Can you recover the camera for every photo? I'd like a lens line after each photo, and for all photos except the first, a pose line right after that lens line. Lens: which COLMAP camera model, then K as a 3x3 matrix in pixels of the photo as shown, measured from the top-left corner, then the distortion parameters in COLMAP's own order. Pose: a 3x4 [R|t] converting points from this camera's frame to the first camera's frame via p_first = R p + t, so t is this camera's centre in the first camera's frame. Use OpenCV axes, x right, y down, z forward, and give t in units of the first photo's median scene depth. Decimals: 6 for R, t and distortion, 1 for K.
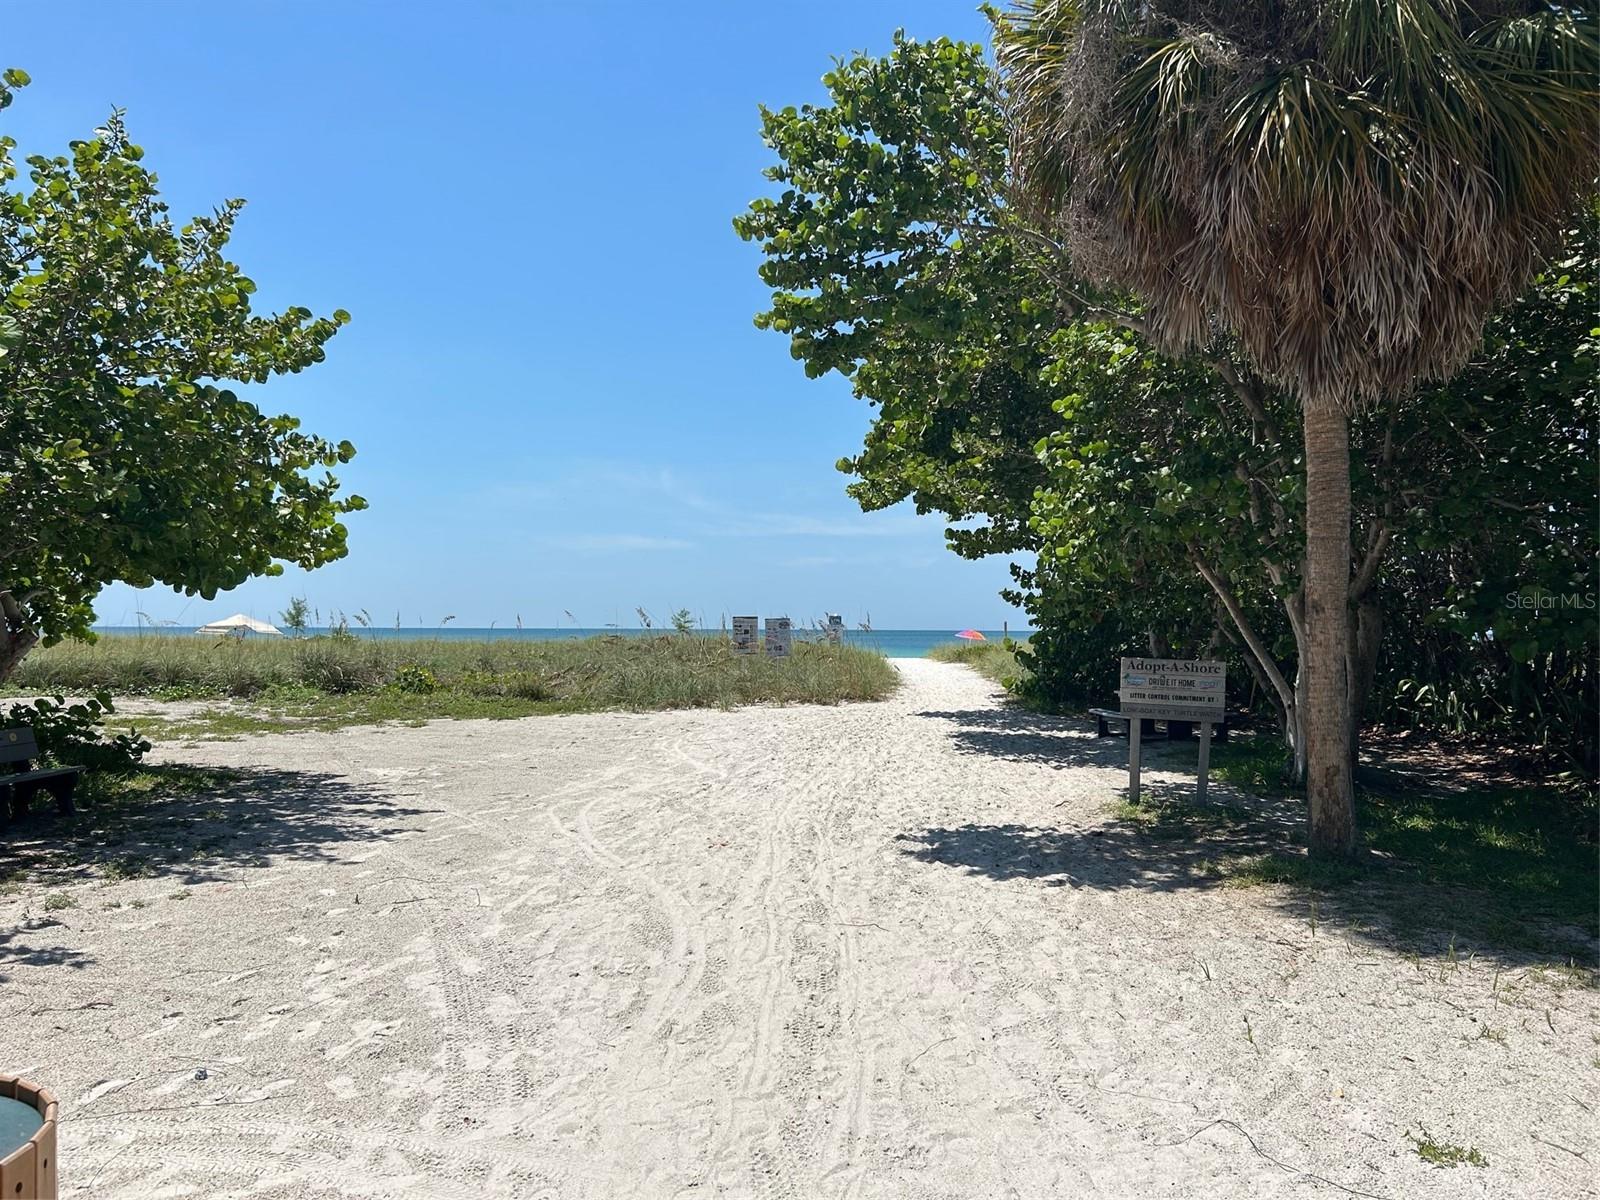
lens RADIAL K [[1234.1, 0, 800.0], [0, 1234.1, 600.0], [0, 0, 1]] dist [0.037376, -0.078181]
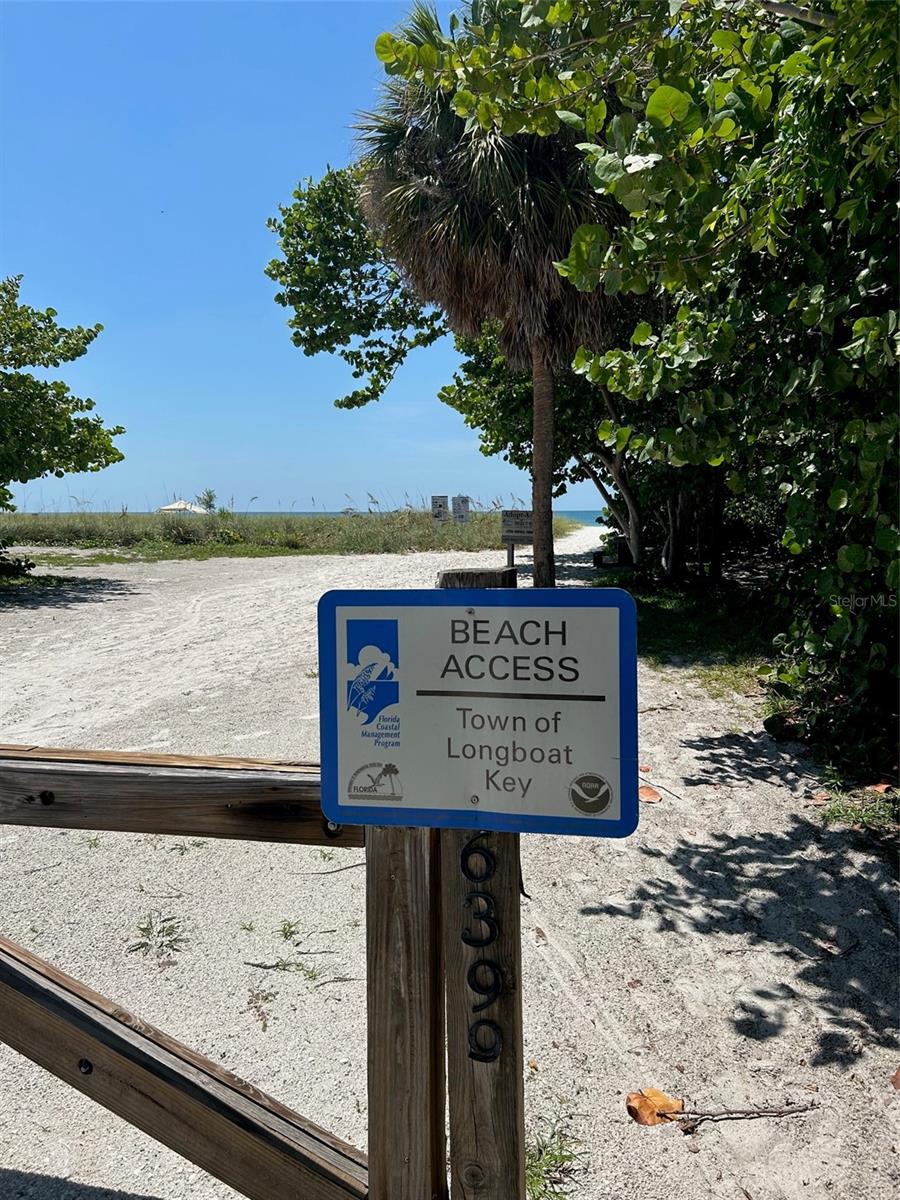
lens RADIAL K [[925.6, 0, 450.0], [0, 925.6, 600.0], [0, 0, 1]] dist [0.037376, -0.078181]
pose [[0.983019, 0.008643, -0.183300, 0.395898], [0.012900, 0.993164, 0.116010, 0.018487], [0.183050, -0.116404, 0.976188, -0.293400]]
